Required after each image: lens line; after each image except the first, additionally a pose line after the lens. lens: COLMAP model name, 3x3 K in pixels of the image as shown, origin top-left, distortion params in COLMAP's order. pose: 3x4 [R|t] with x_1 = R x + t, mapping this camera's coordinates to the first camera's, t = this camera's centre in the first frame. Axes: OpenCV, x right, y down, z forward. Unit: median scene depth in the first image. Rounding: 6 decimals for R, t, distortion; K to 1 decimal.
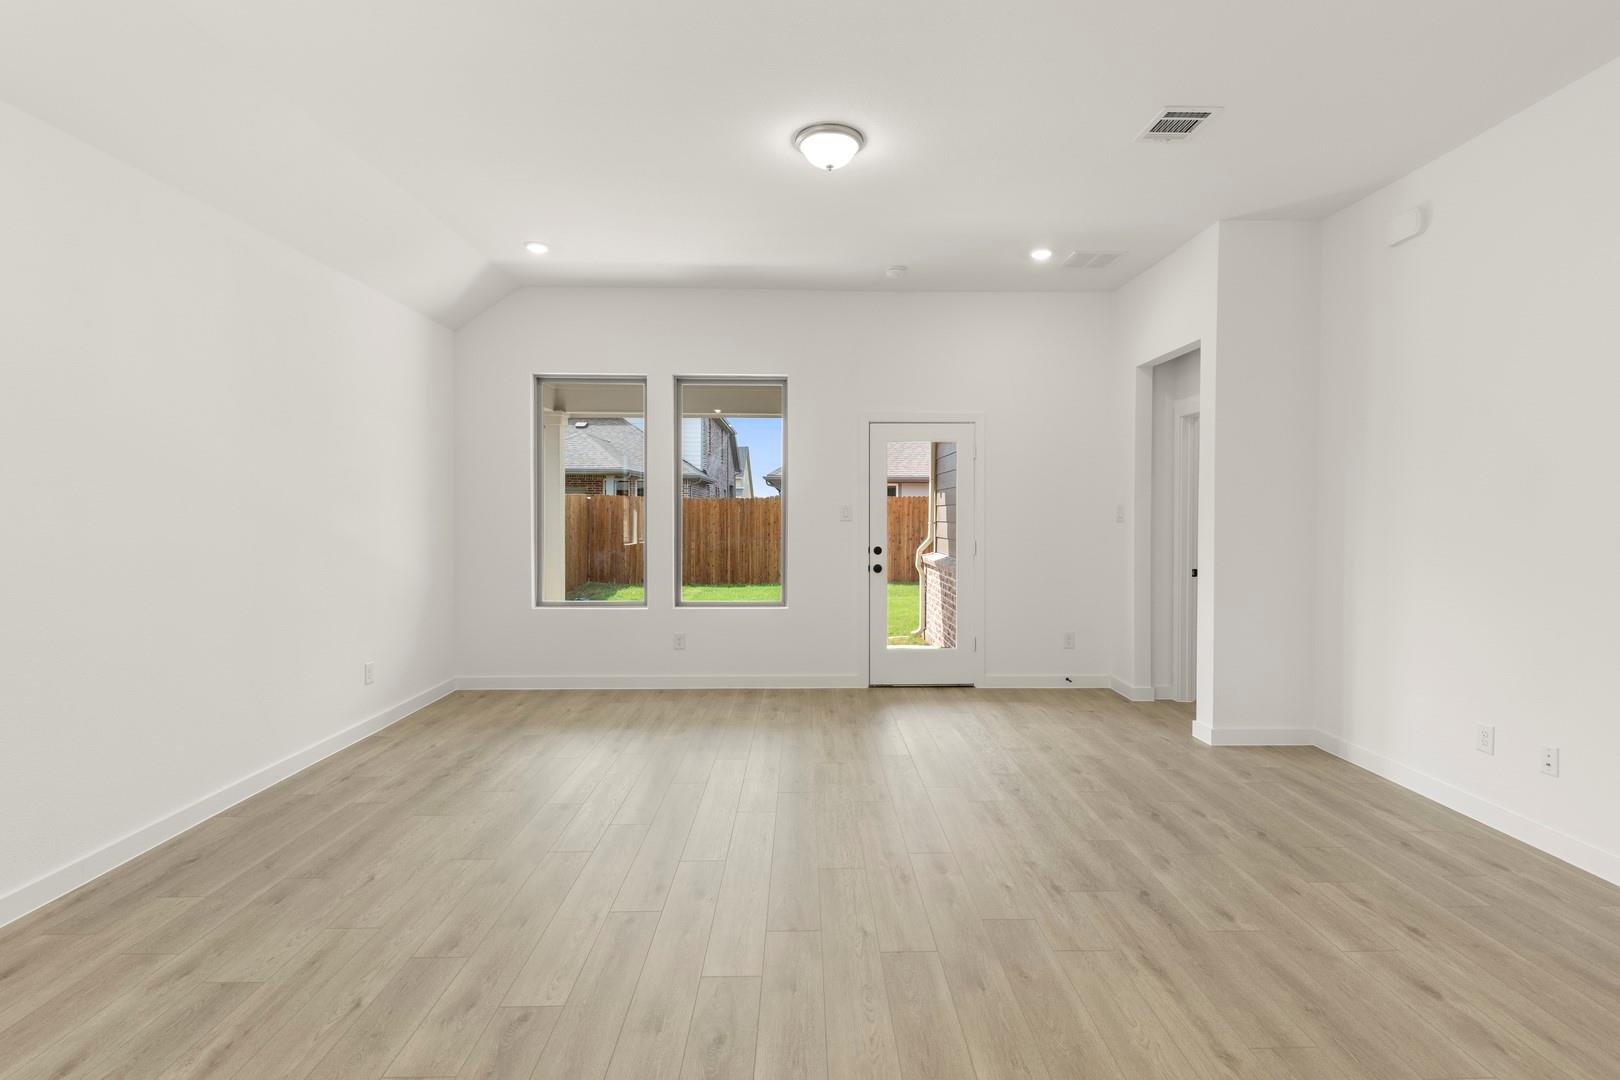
lens RADIAL K [[768.3, 0, 811.7], [0, 768.3, 512.6], [0, 0, 1]] dist [0.000097, -0.000540]
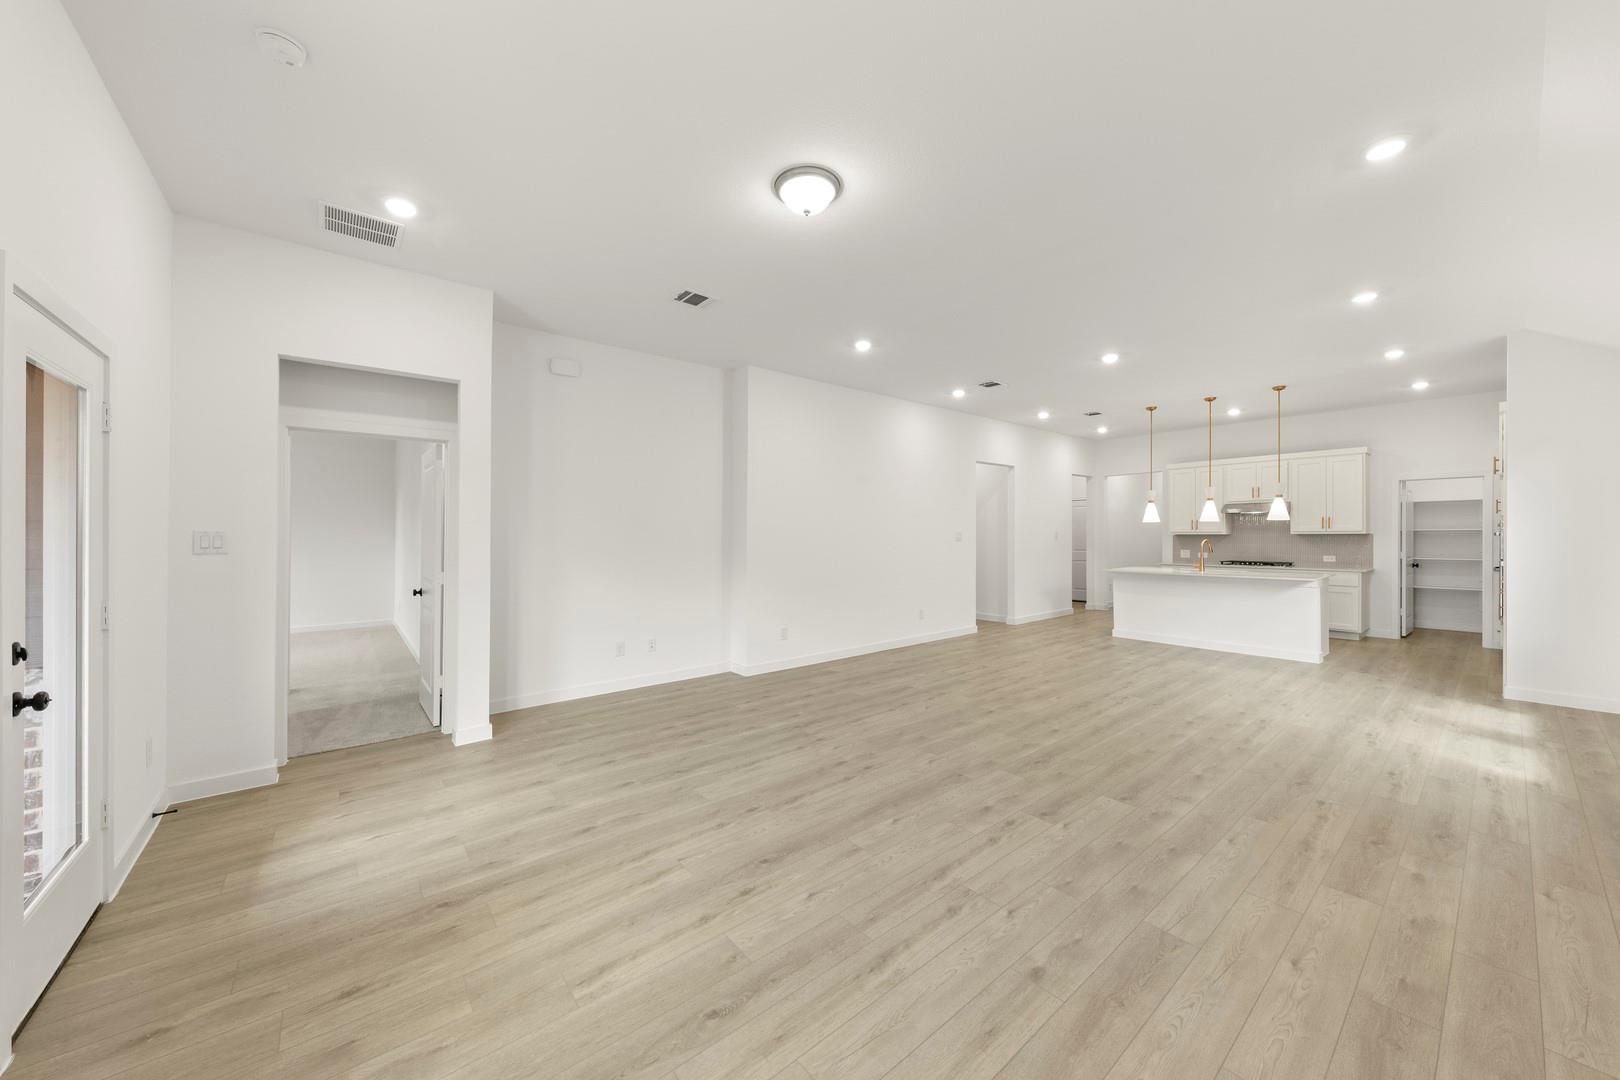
lens RADIAL K [[574.2, 0, 810.0], [0, 574.2, 540.0], [0, 0, 1]] dist [-0.000839, -0.000057]
pose [[-0.622125, -0.008601, 0.782871, -0.755891], [0.003226, 0.999903, 0.013549, -0.015357], [-0.782911, 0.010955, -0.622037, 1.881286]]
